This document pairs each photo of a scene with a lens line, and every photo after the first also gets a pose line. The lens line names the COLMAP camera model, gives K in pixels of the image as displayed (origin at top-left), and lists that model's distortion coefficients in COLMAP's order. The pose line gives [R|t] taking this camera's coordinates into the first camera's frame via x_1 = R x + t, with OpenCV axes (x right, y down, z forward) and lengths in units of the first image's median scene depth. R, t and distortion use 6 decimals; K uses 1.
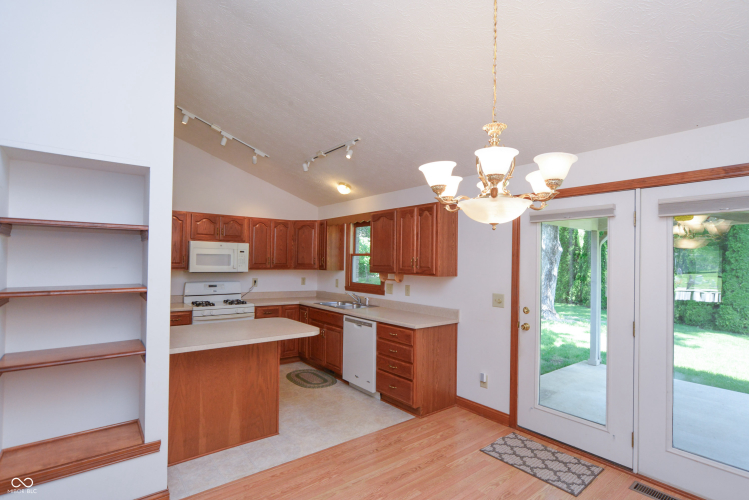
lens RADIAL K [[370.8, 0, 381.3], [0, 370.8, 254.5], [0, 0, 1]] dist [-0.025776, 0.016402]
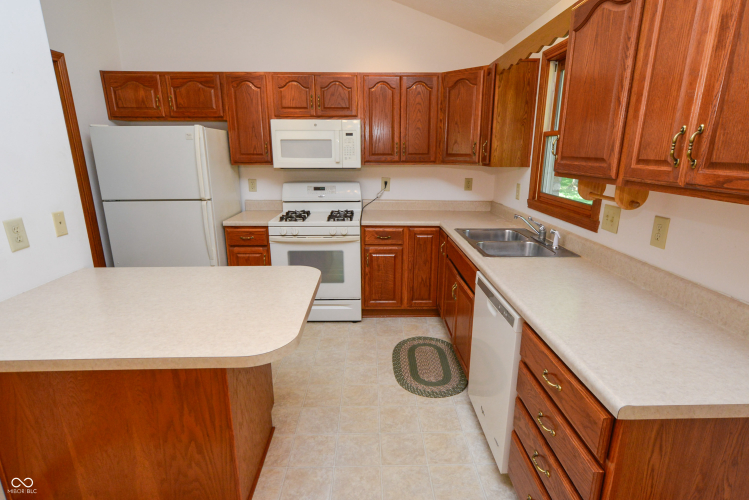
lens RADIAL K [[391.6, 0, 374.5], [0, 391.6, 250.0], [0, 0, 1]] dist [-0.000953, 0.020718]
pose [[0.792492, 0.139178, -0.593790, 0.074156], [0.022033, 0.966444, 0.255930, 0.013048], [0.609485, -0.215905, 0.762832, 0.525401]]
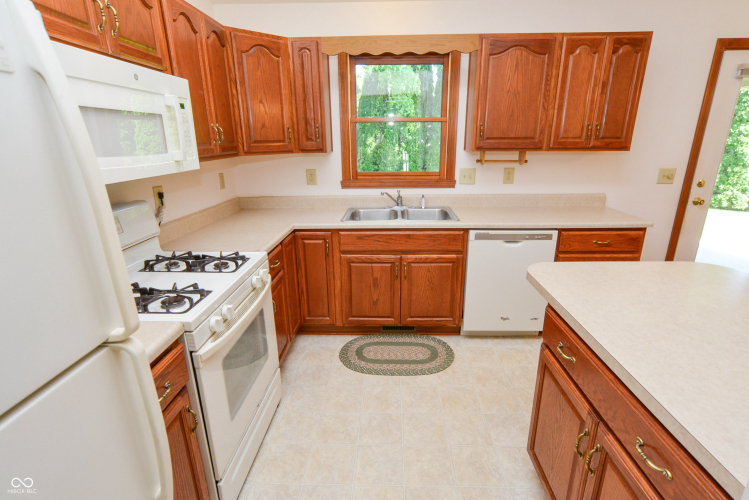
lens RADIAL K [[370.8, 0, 381.3], [0, 370.8, 254.5], [0, 0, 1]] dist [-0.025776, 0.016402]
pose [[0.647093, -0.251419, 0.719764, -0.564677], [0.005194, 0.945494, 0.325598, 0.011978], [-0.762394, -0.206954, 0.613128, 0.698141]]
